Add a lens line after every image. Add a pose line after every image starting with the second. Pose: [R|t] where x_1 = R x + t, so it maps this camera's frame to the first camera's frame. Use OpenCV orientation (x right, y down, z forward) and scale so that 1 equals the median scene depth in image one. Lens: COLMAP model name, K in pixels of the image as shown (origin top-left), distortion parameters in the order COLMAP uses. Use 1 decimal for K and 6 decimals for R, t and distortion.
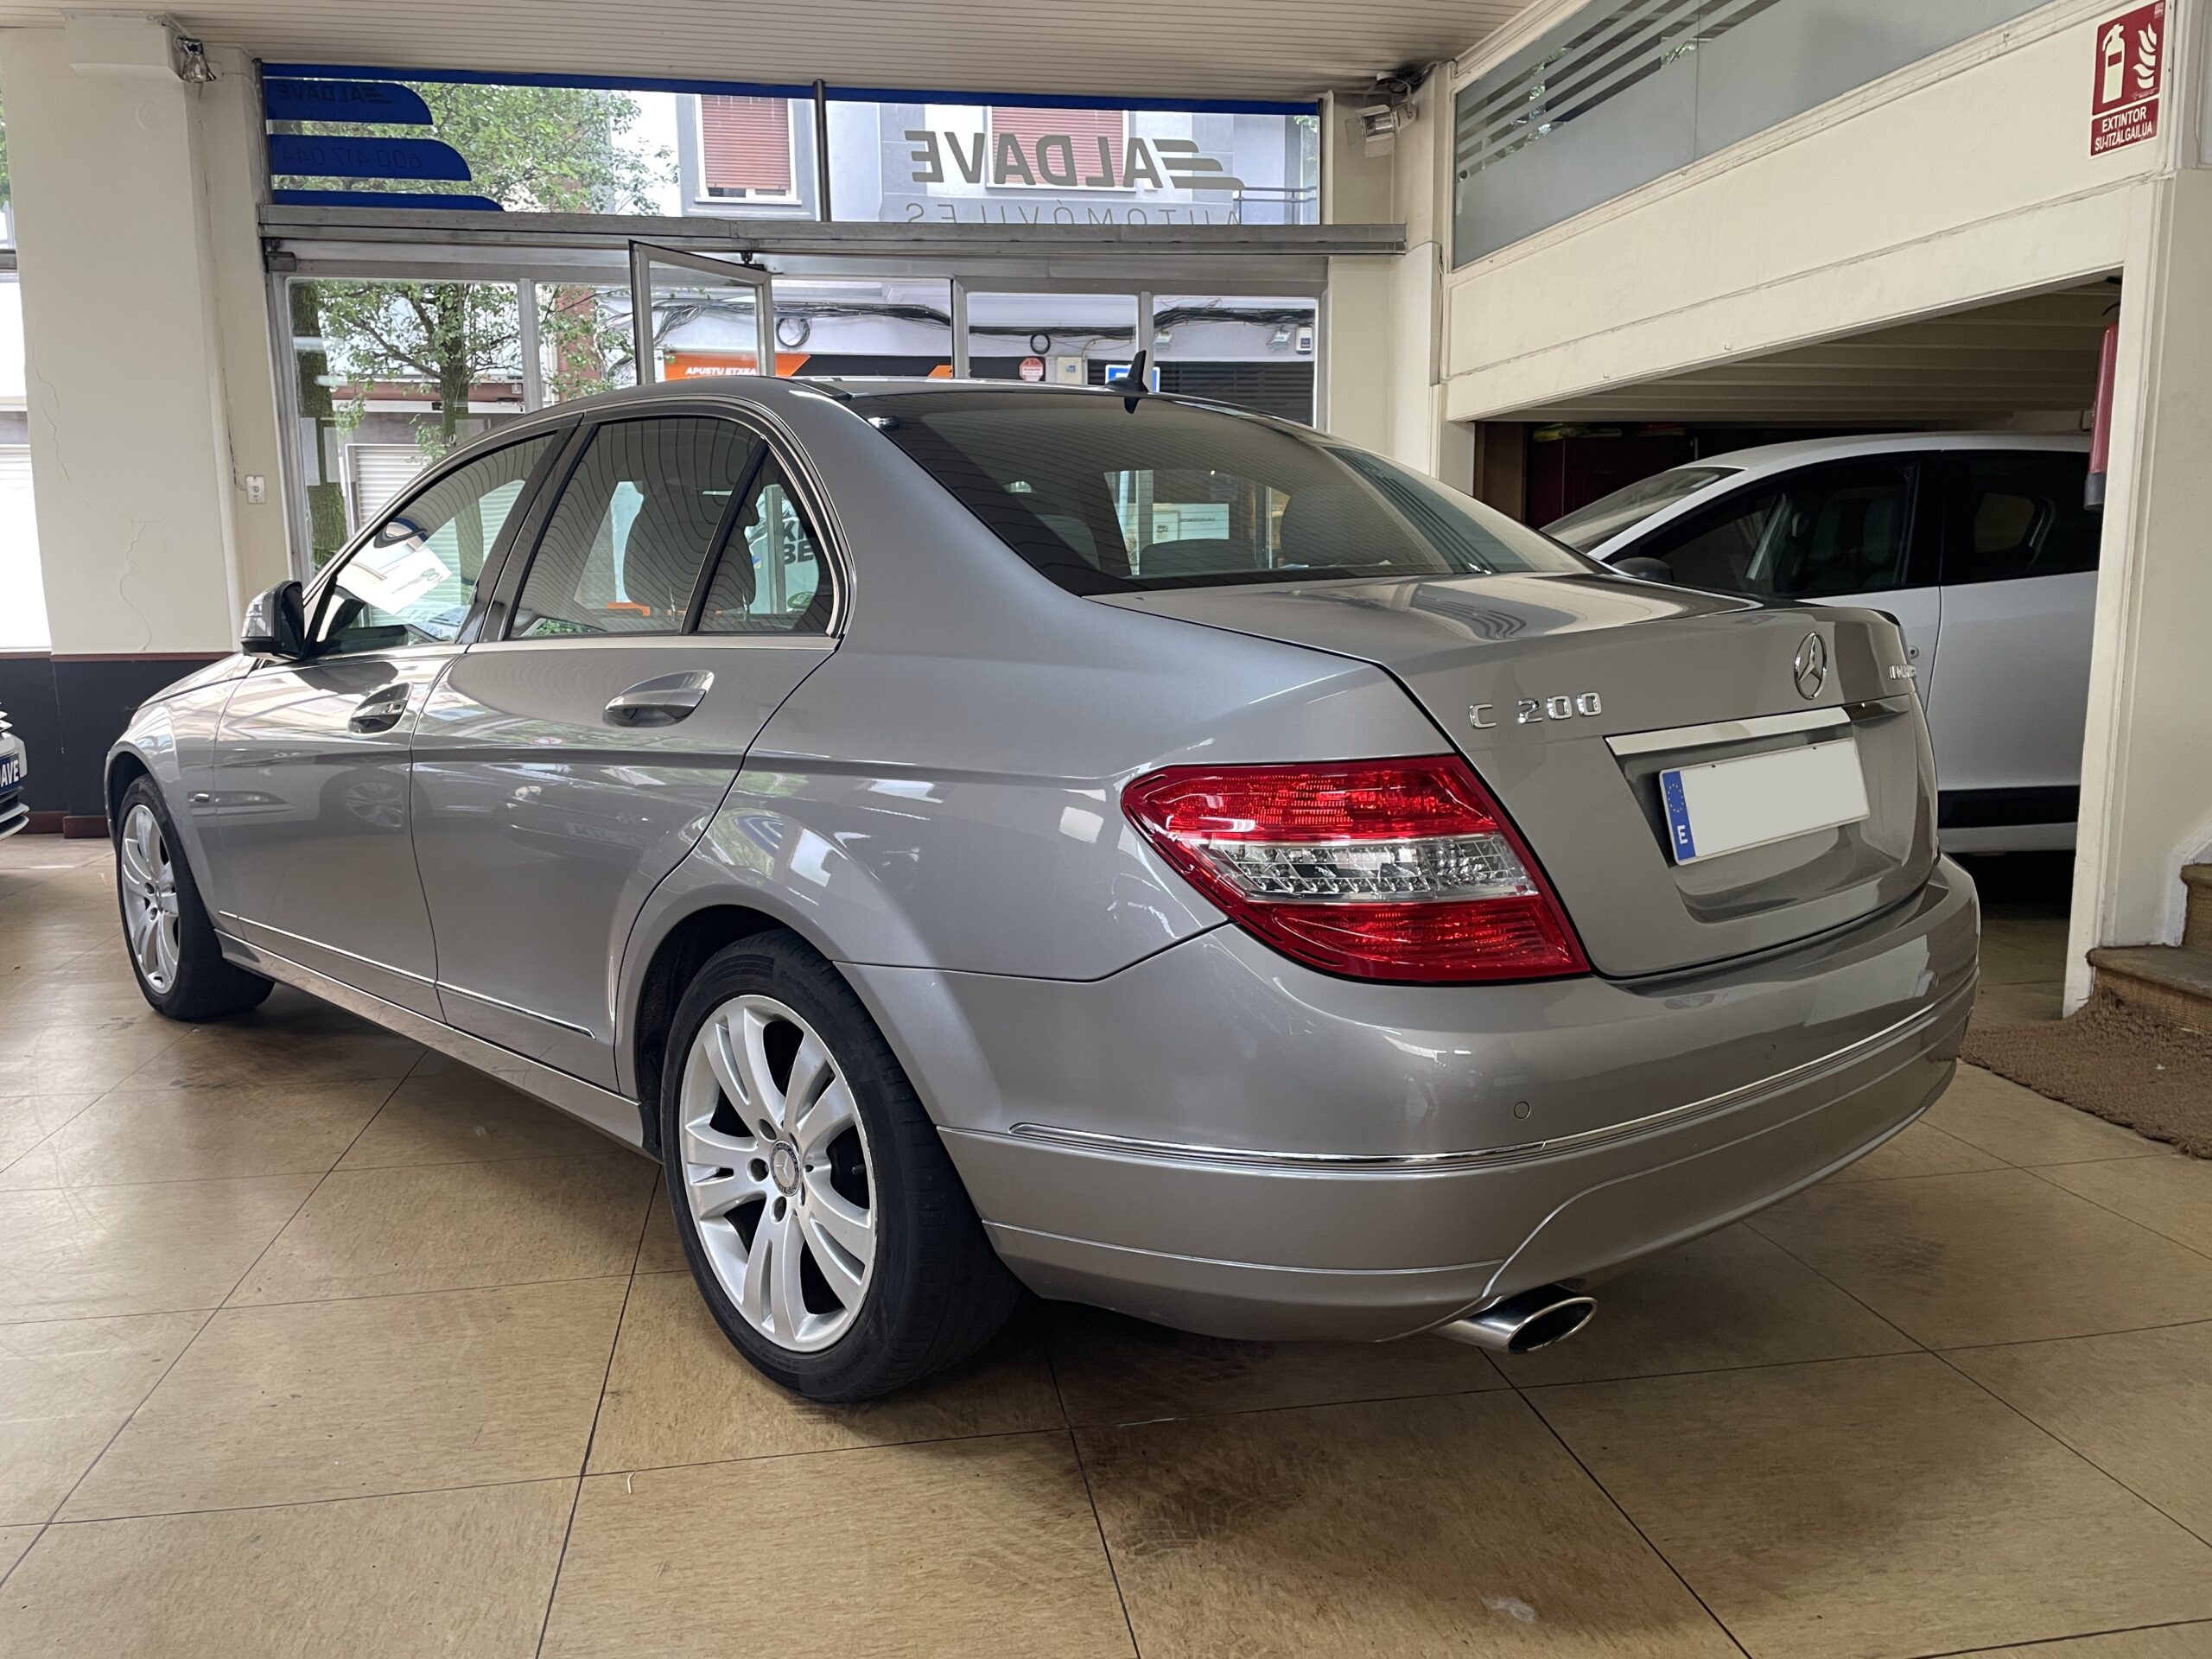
lens RADIAL K [[1699.9, 0, 1090.0], [0, 1699.9, 831.3], [0, 0, 1]] dist [0.122854, -0.167048]
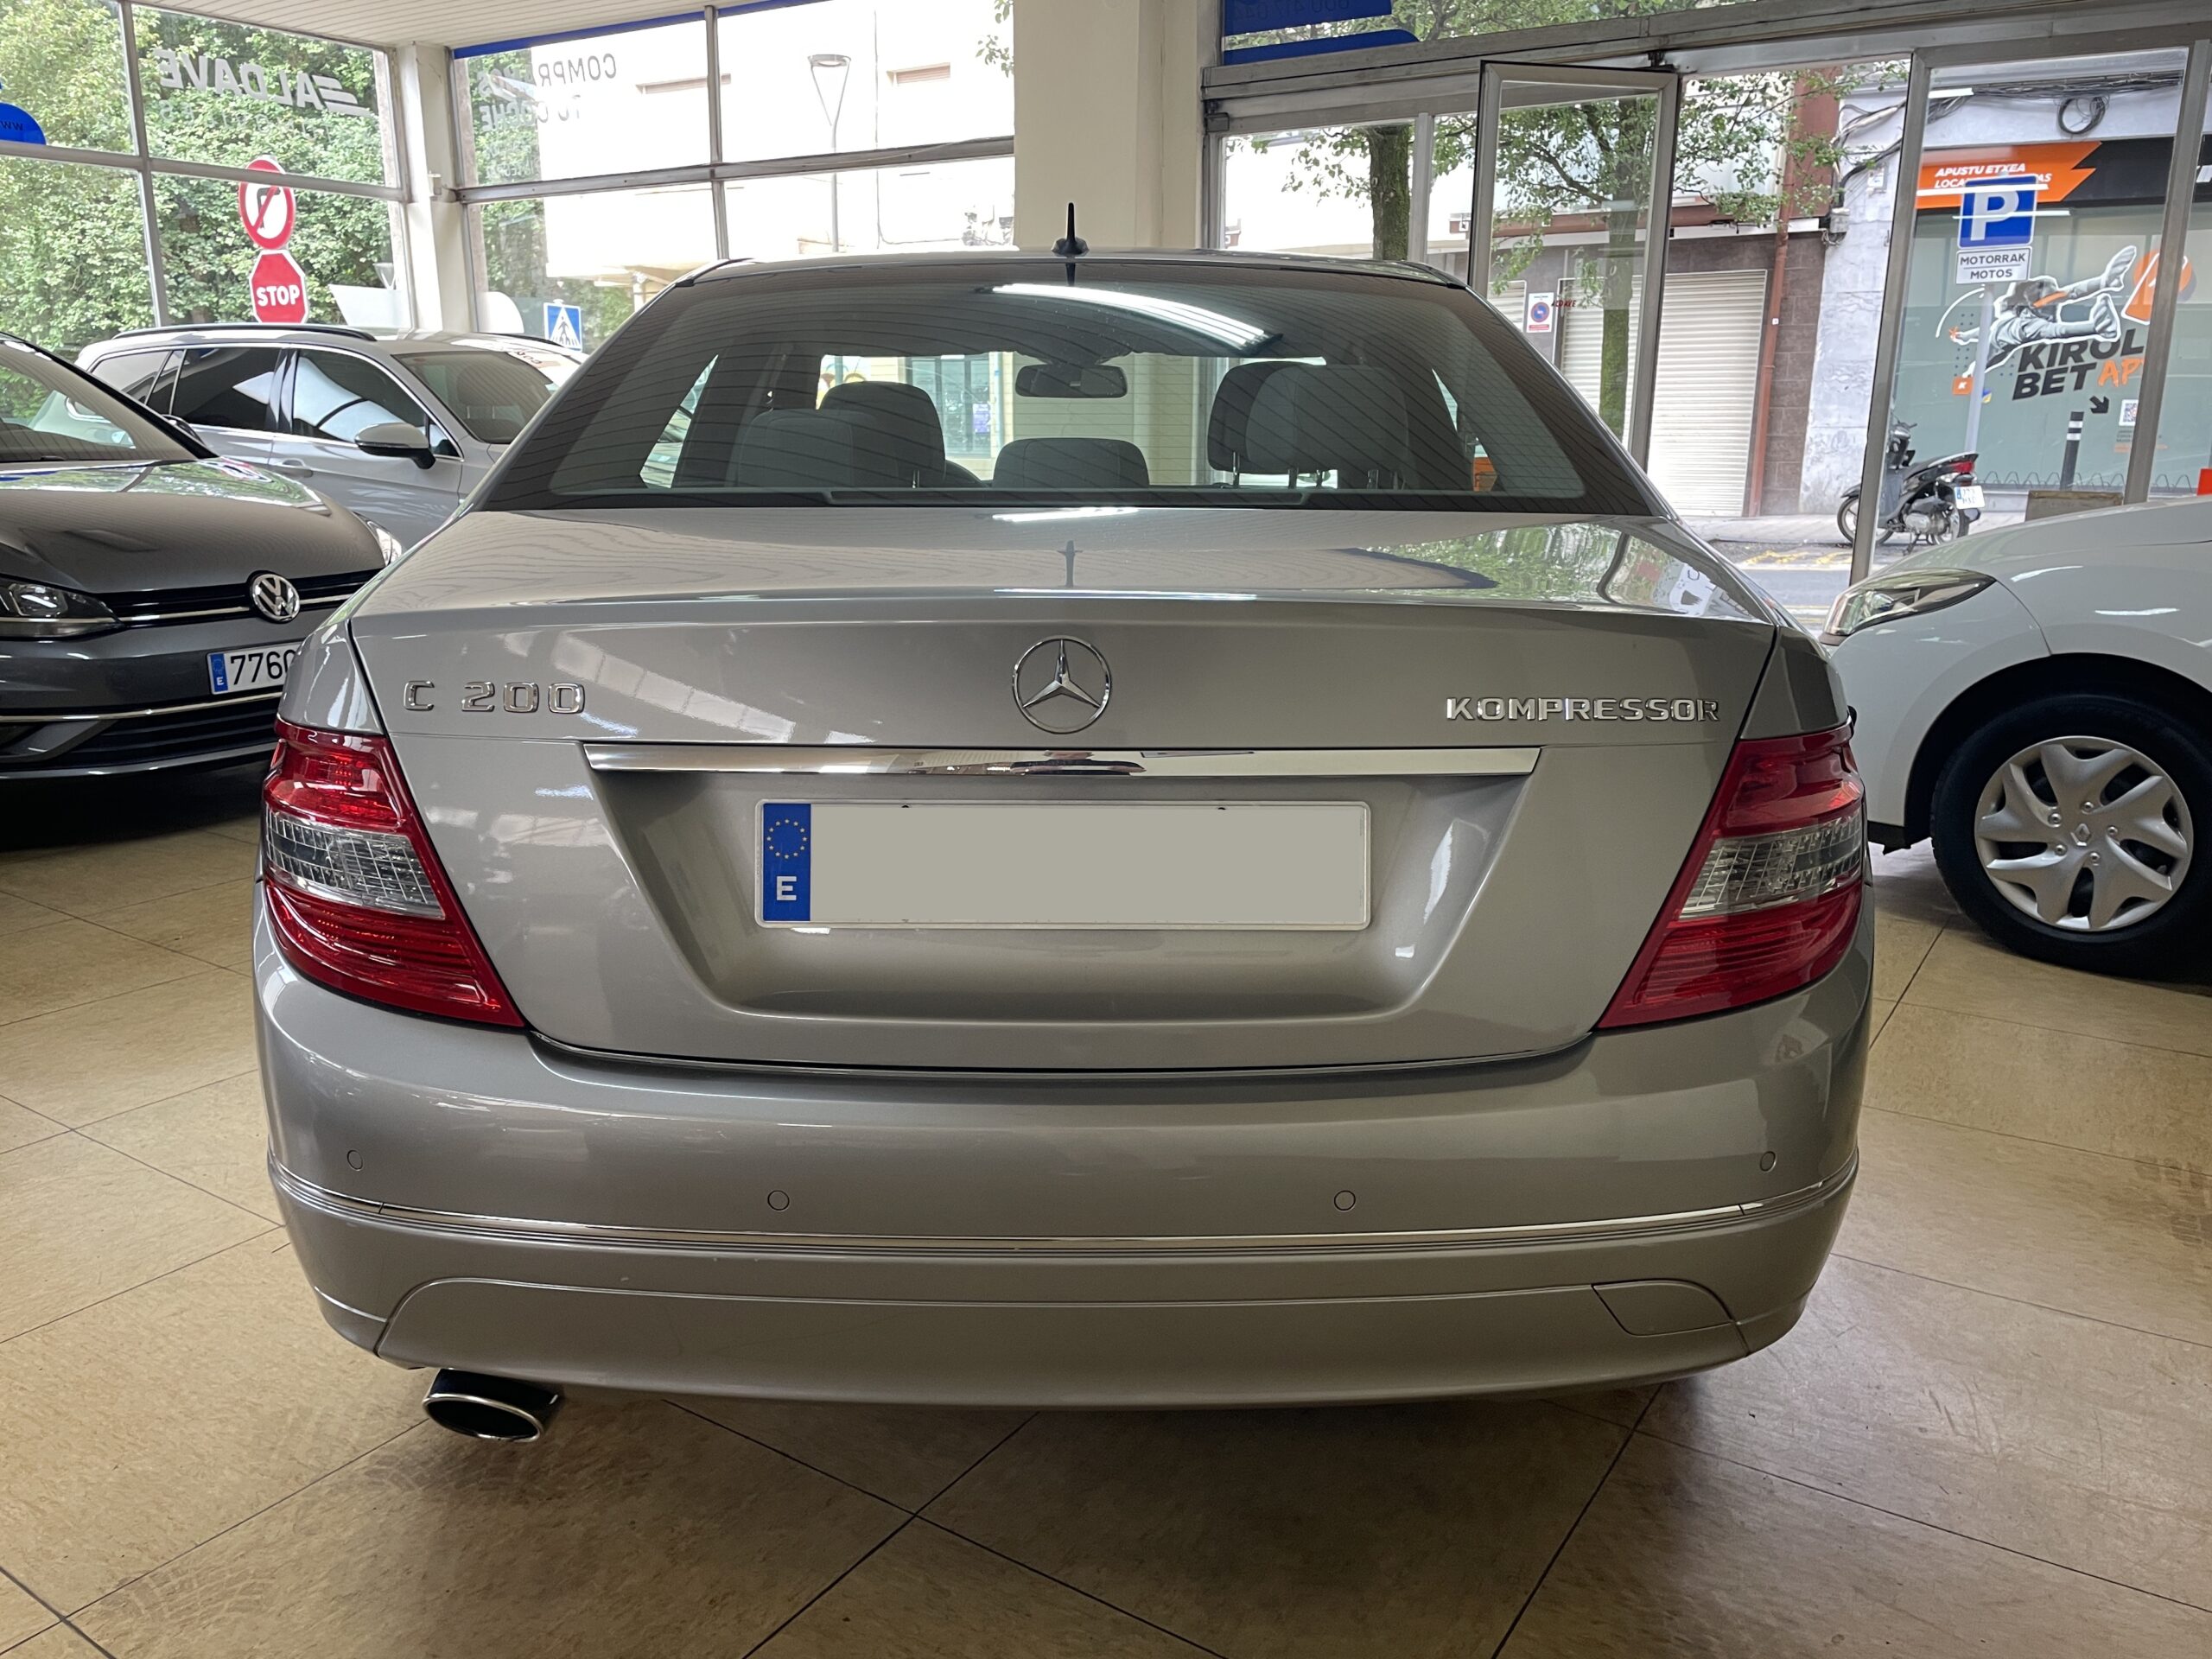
lens RADIAL K [[1699.9, 0, 1090.0], [0, 1699.9, 831.3], [0, 0, 1]] dist [0.122854, -0.167048]
pose [[0.717583, 0.185379, -0.671349, 0.274211], [-0.118279, 0.982361, 0.144834, -0.042989], [0.686356, -0.024525, 0.726852, 0.159852]]
